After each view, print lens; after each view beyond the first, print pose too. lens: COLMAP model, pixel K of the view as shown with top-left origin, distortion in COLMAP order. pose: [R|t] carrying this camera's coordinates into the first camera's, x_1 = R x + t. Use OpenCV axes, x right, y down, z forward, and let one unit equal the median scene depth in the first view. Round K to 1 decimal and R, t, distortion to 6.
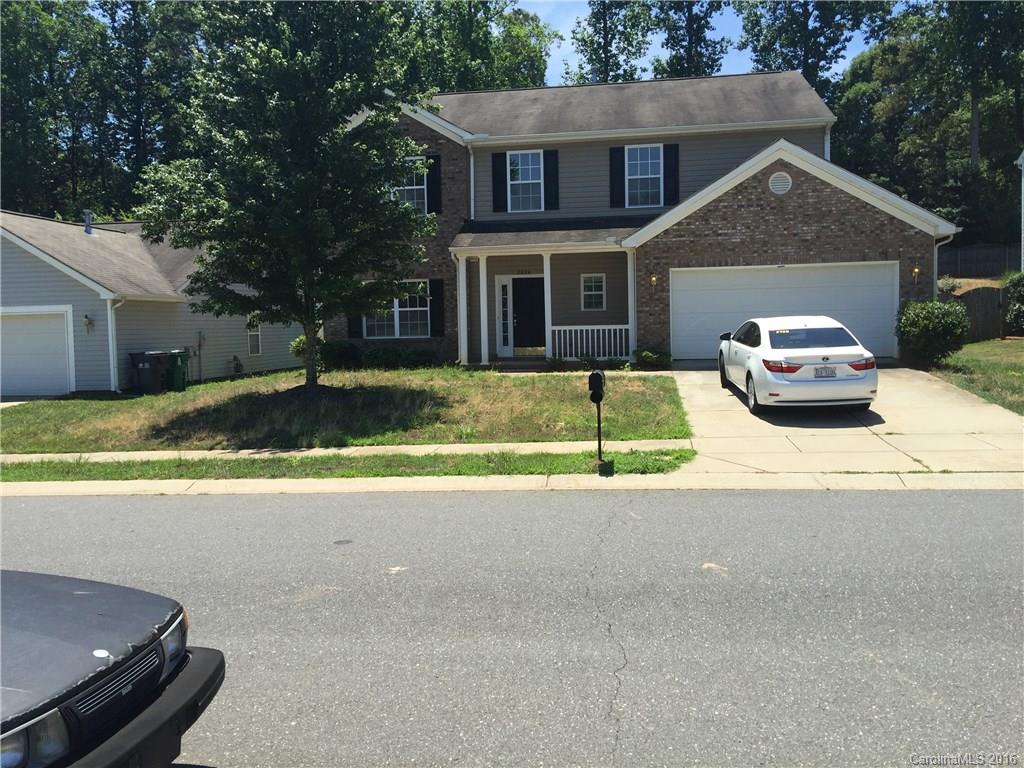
lens RADIAL K [[861.1, 0, 507.5], [0, 861.1, 375.9], [0, 0, 1]] dist [0.086965, -0.123939]
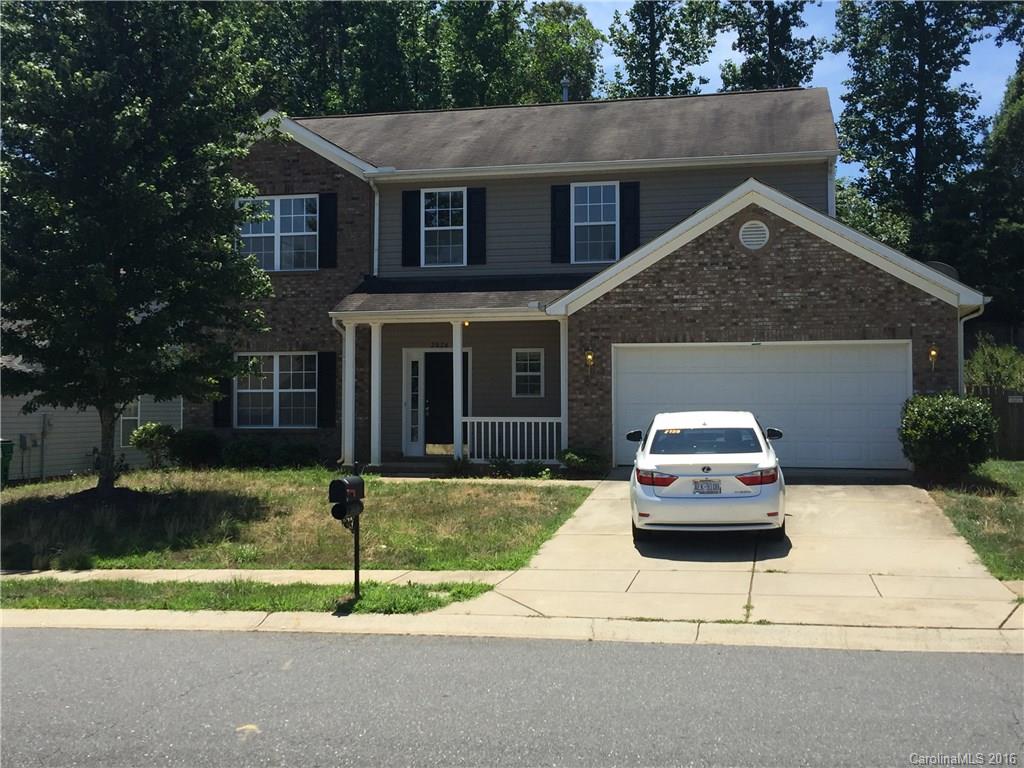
lens RADIAL K [[1182.6, 0, 513.7], [0, 1182.6, 382.1], [0, 0, 1]] dist [0.046148, 0.000000]
pose [[0.997216, 0.018136, -0.072322, 0.179617], [-0.024101, 0.996301, -0.082481, -0.003948], [0.070559, 0.083994, 0.993965, -0.029386]]
